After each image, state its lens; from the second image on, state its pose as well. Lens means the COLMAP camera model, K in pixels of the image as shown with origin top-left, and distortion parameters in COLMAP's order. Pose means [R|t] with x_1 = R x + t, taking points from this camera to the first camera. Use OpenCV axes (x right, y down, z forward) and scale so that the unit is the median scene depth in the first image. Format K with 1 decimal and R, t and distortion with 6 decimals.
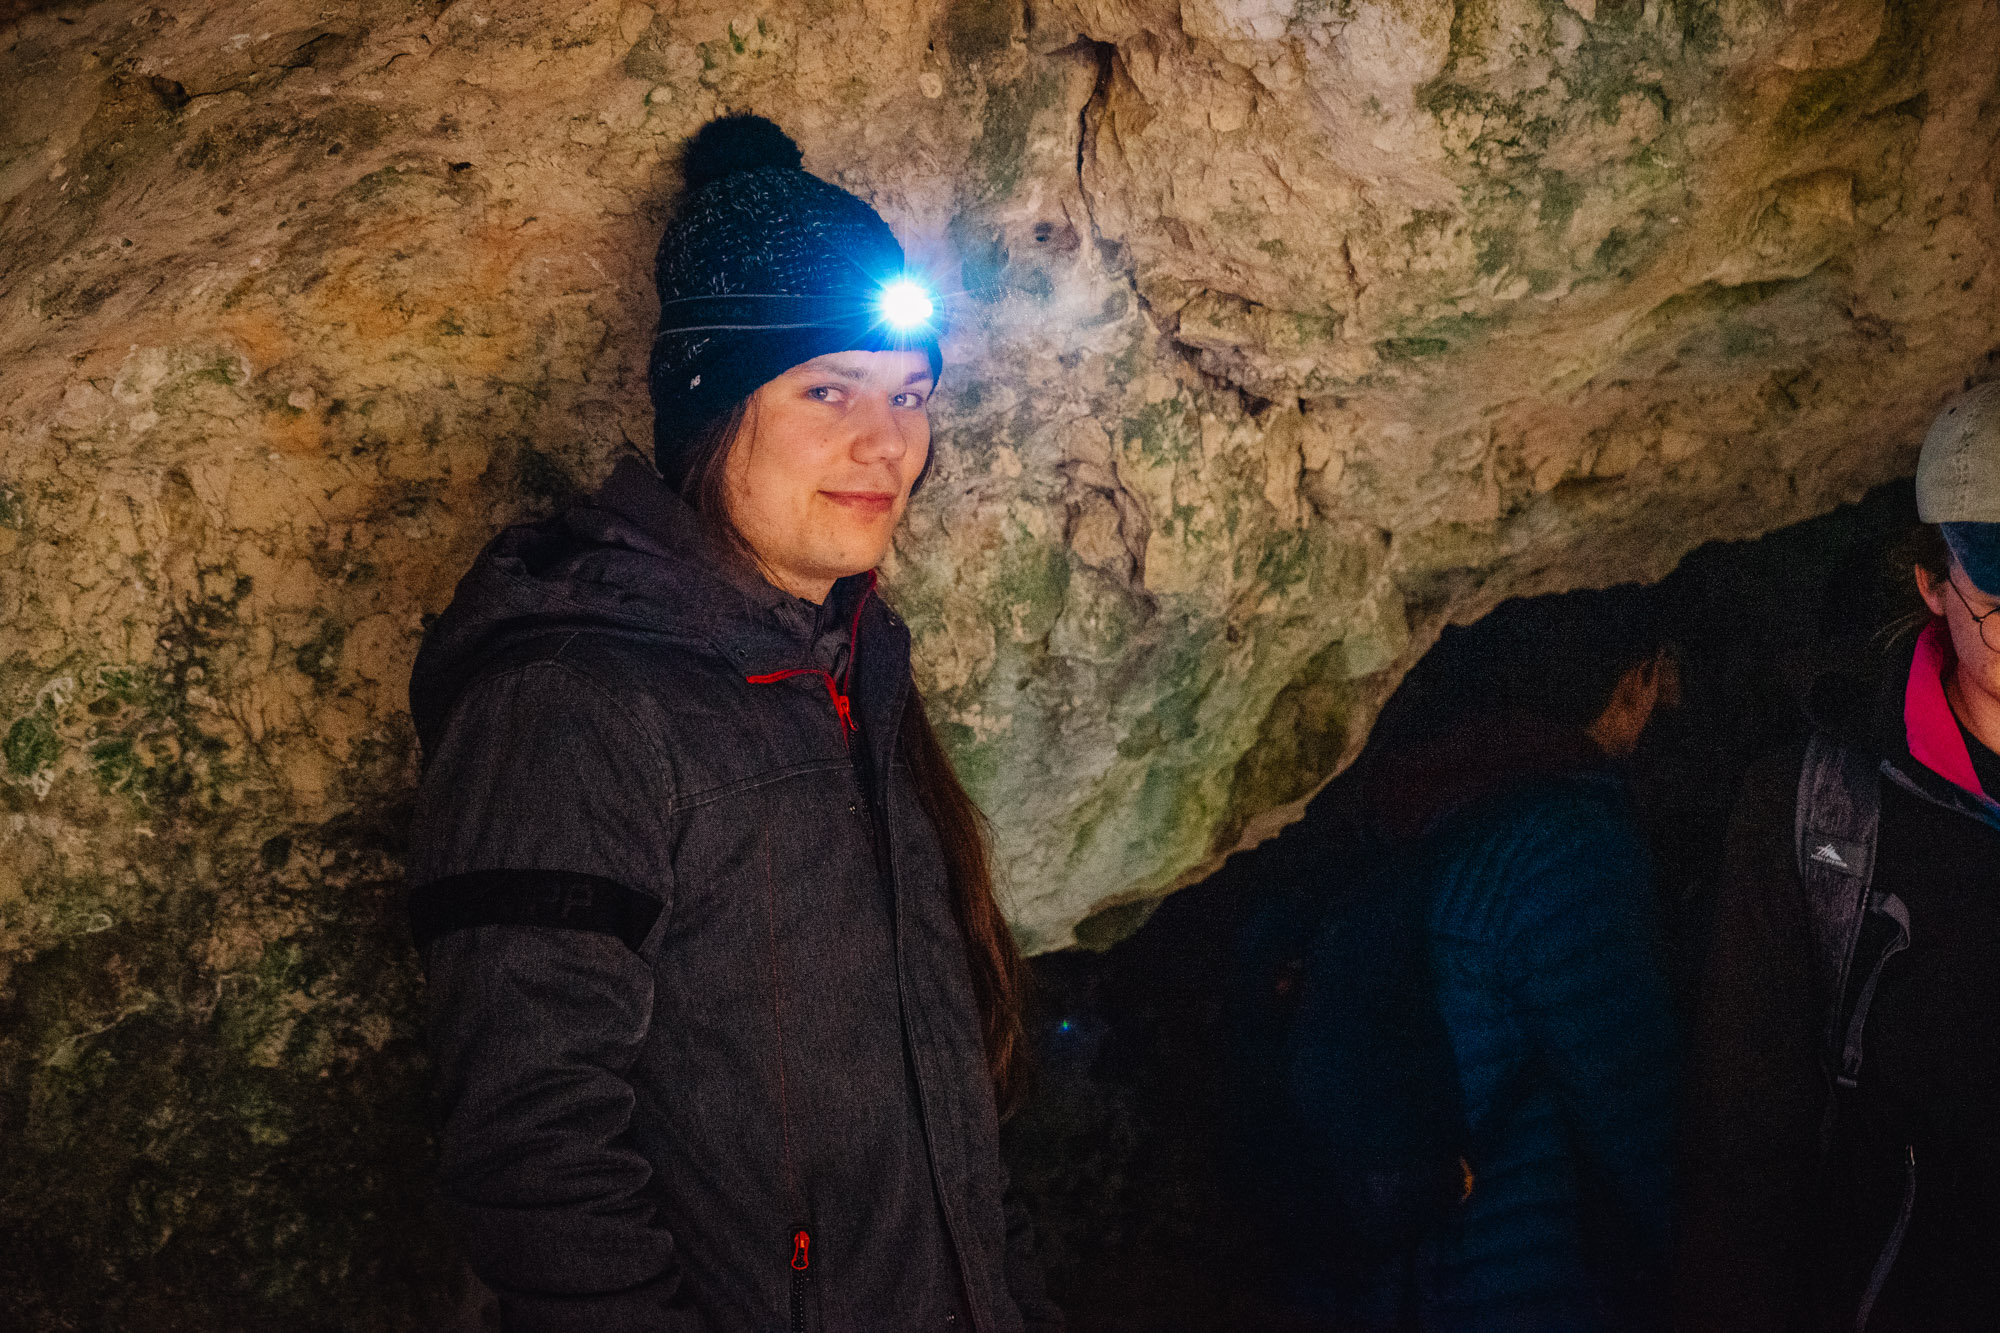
lens RADIAL K [[3908.5, 0, 1003.3], [0, 3908.5, 668.6], [0, 0, 1]] dist [0.073116, 0.000000]
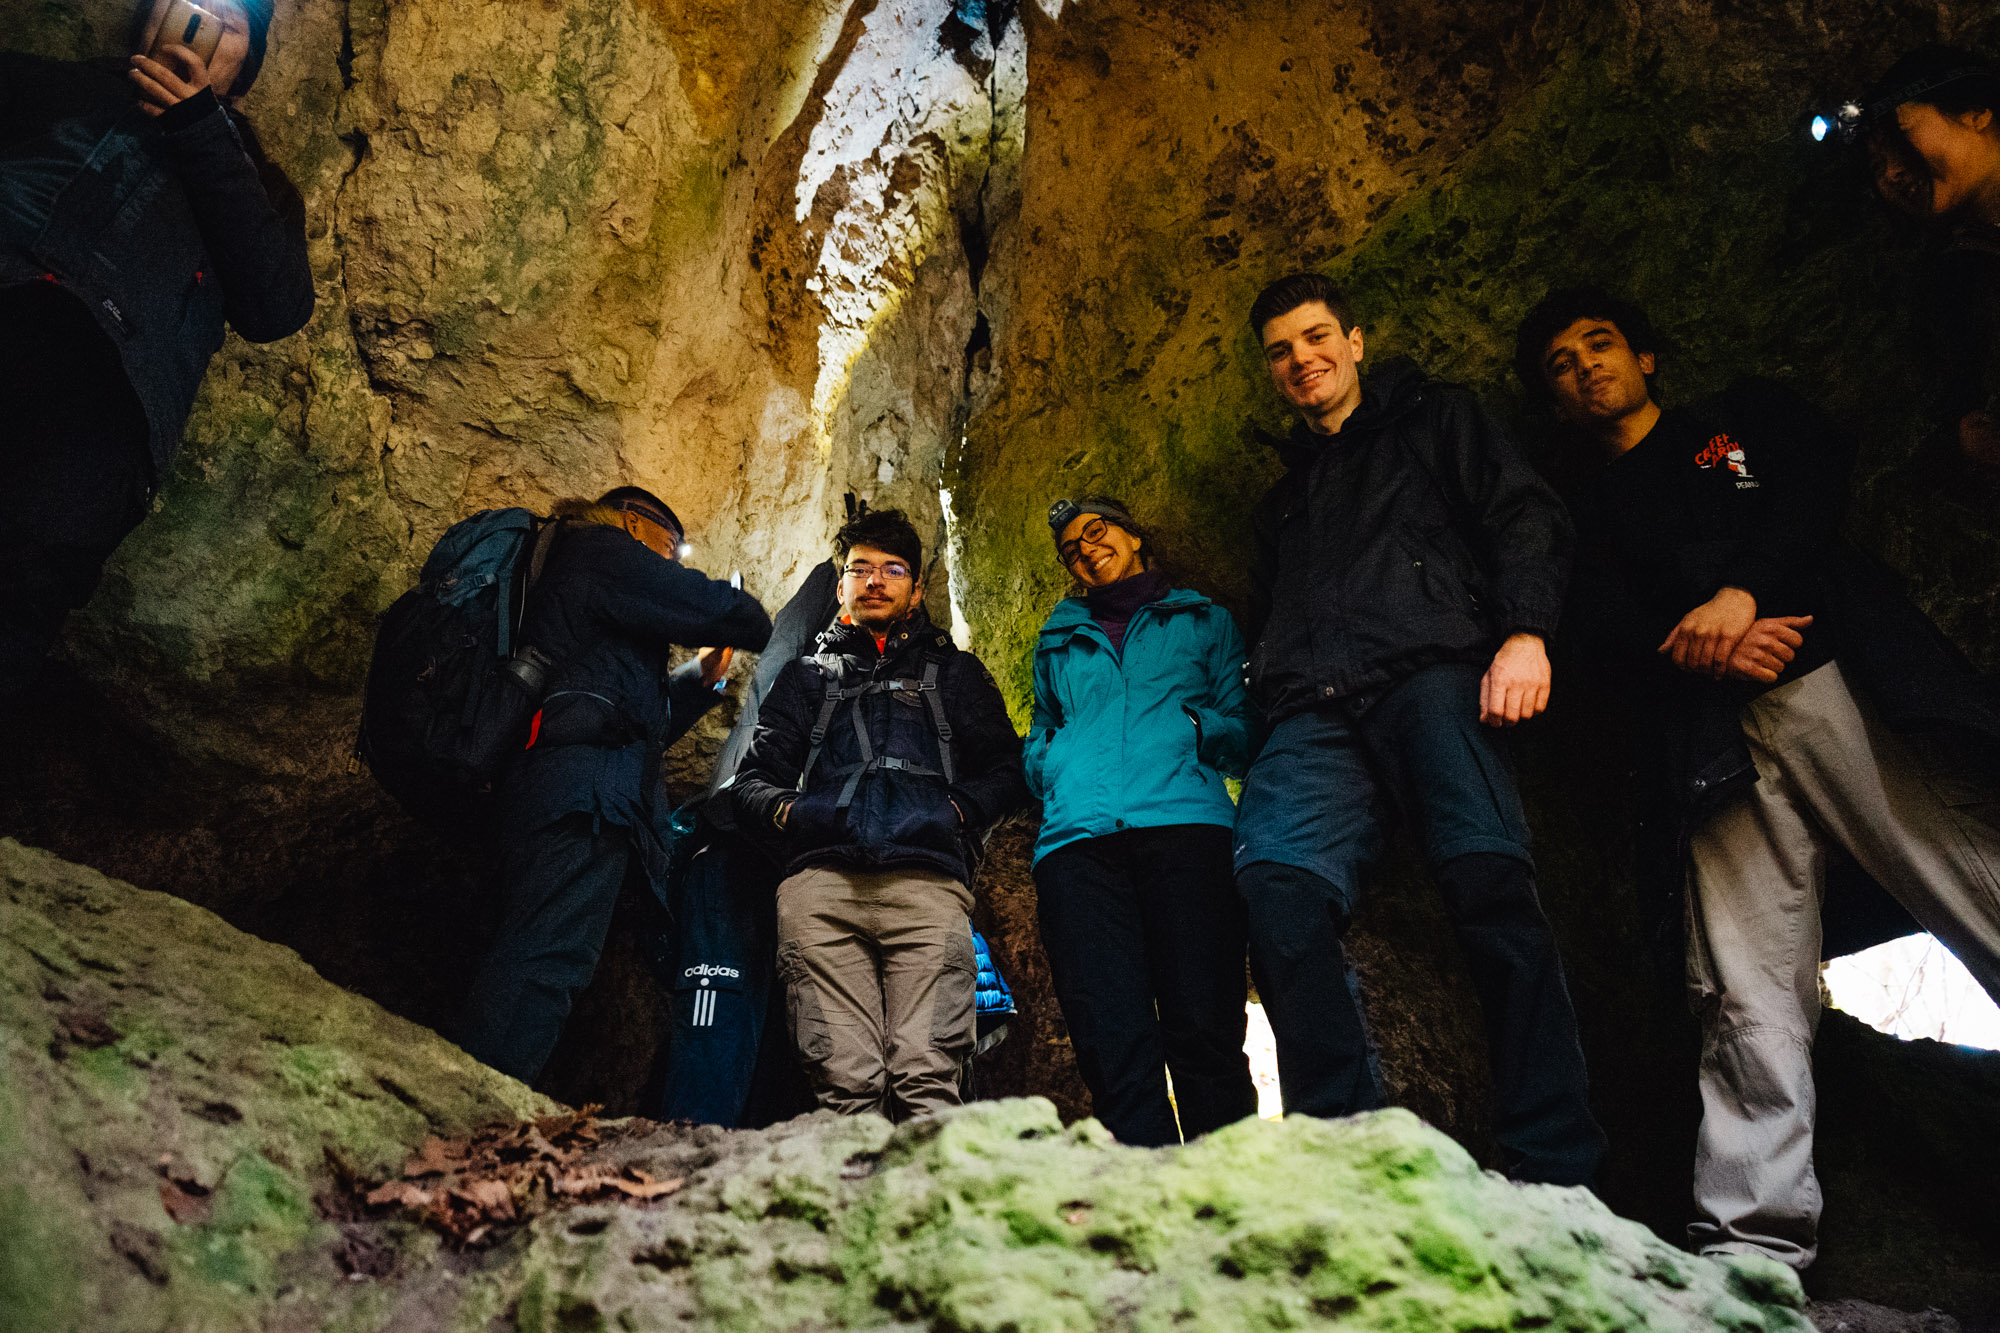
lens RADIAL K [[1607.5, 0, 1002.2], [0, 1607.5, 664.1], [0, 0, 1]] dist [-0.015114, 0.016641]
pose [[0.912308, 0.273899, 0.304424, 0.180360], [-0.021079, 0.773819, -0.633055, 0.762124], [-0.408963, 0.571124, 0.711735, 0.241813]]
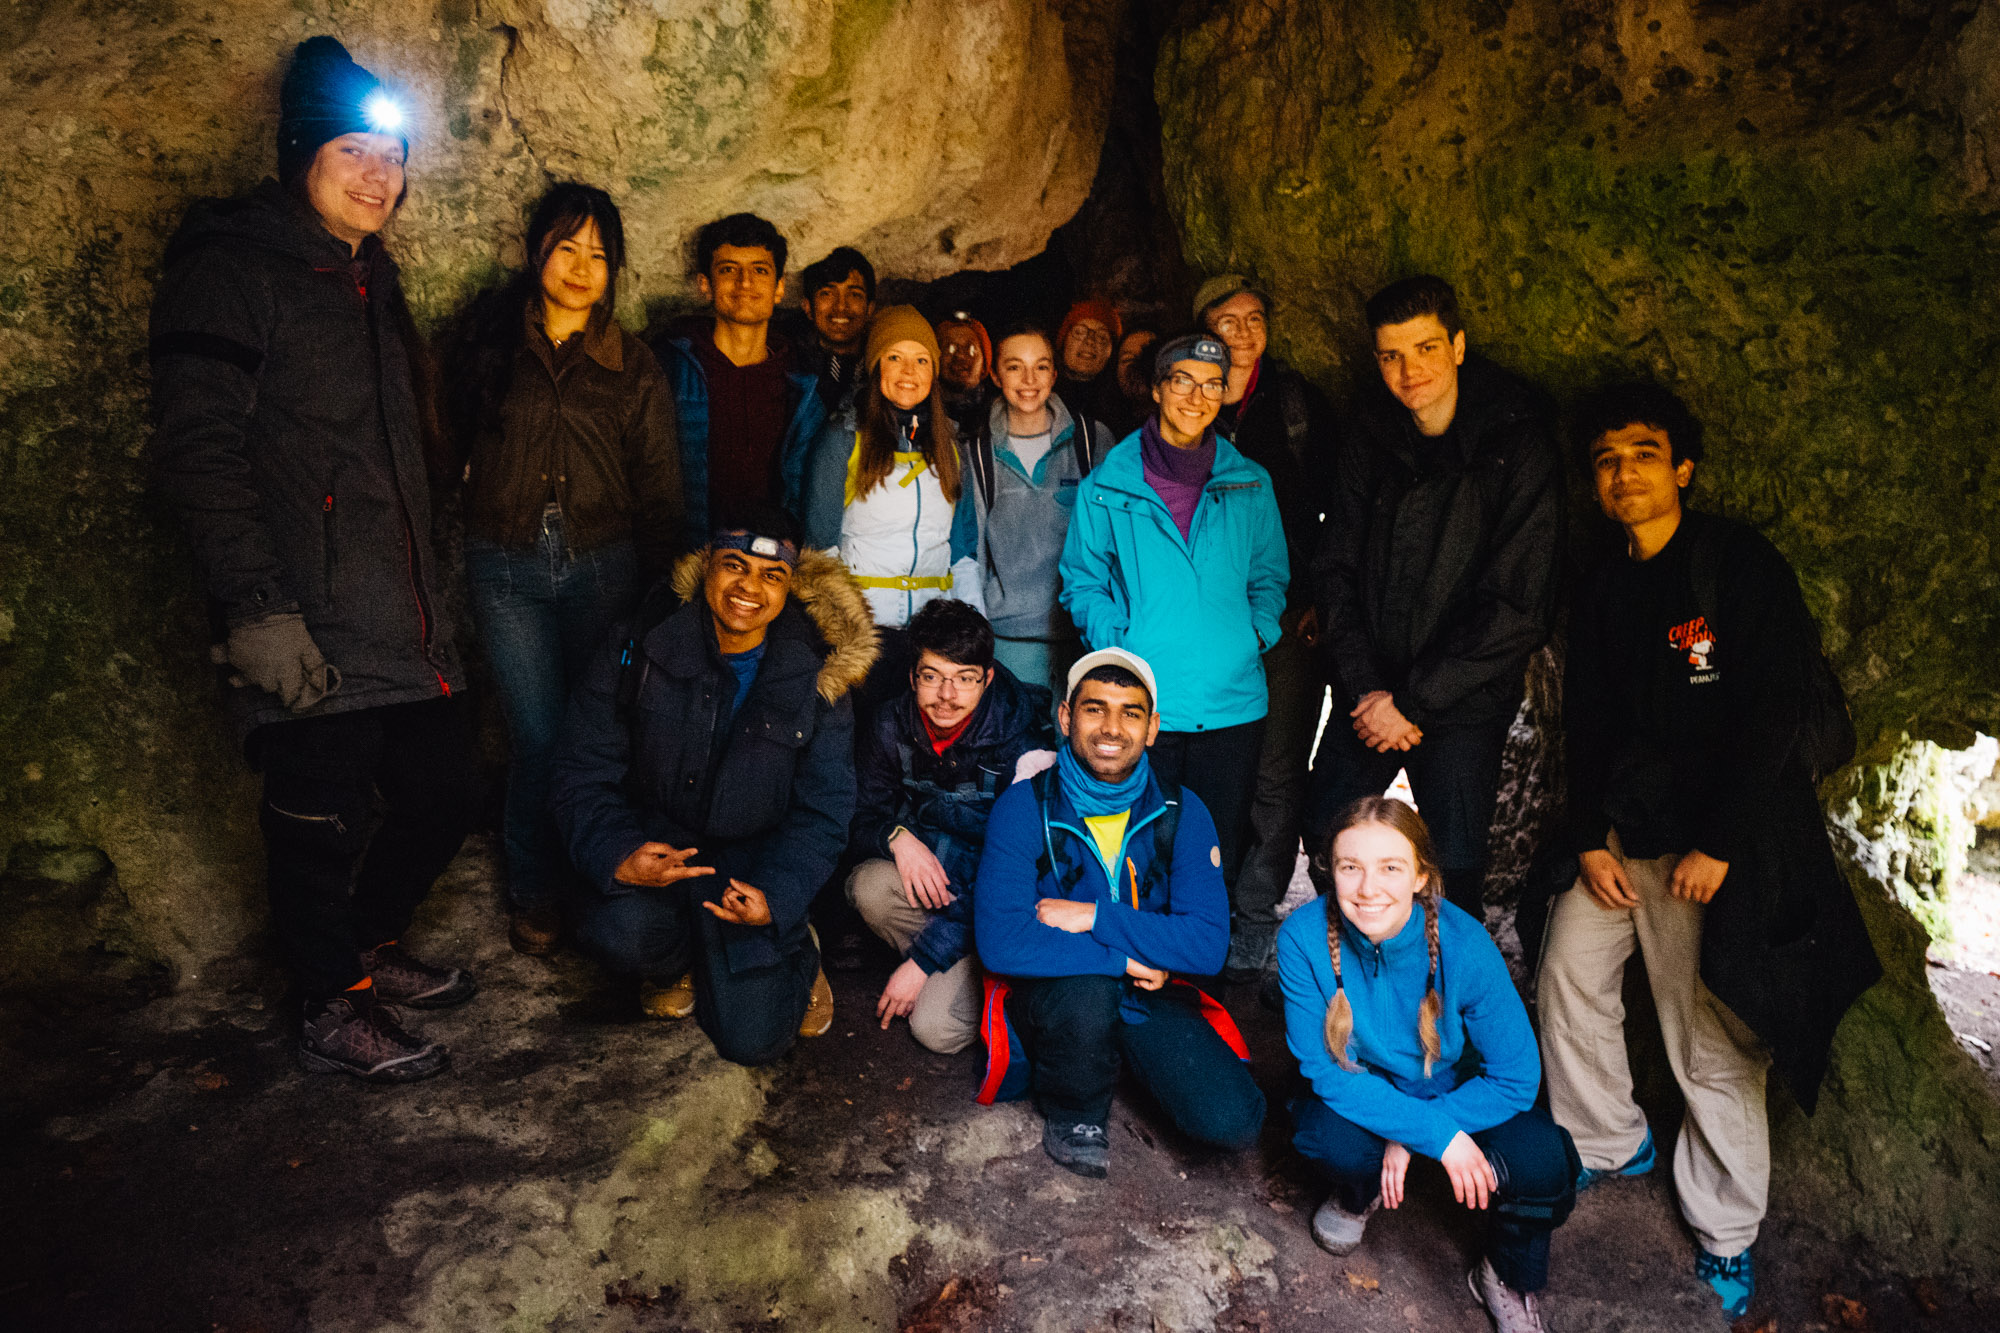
lens RADIAL K [[1607.5, 0, 1007.1], [0, 1607.5, 671.2], [0, 0, 1]] dist [-0.015114, 0.016641]
pose [[0.955175, 0.015841, 0.295618, 0.030246], [-0.054902, 0.990724, 0.124305, 0.088554], [-0.290907, -0.134963, 0.947184, -0.069905]]
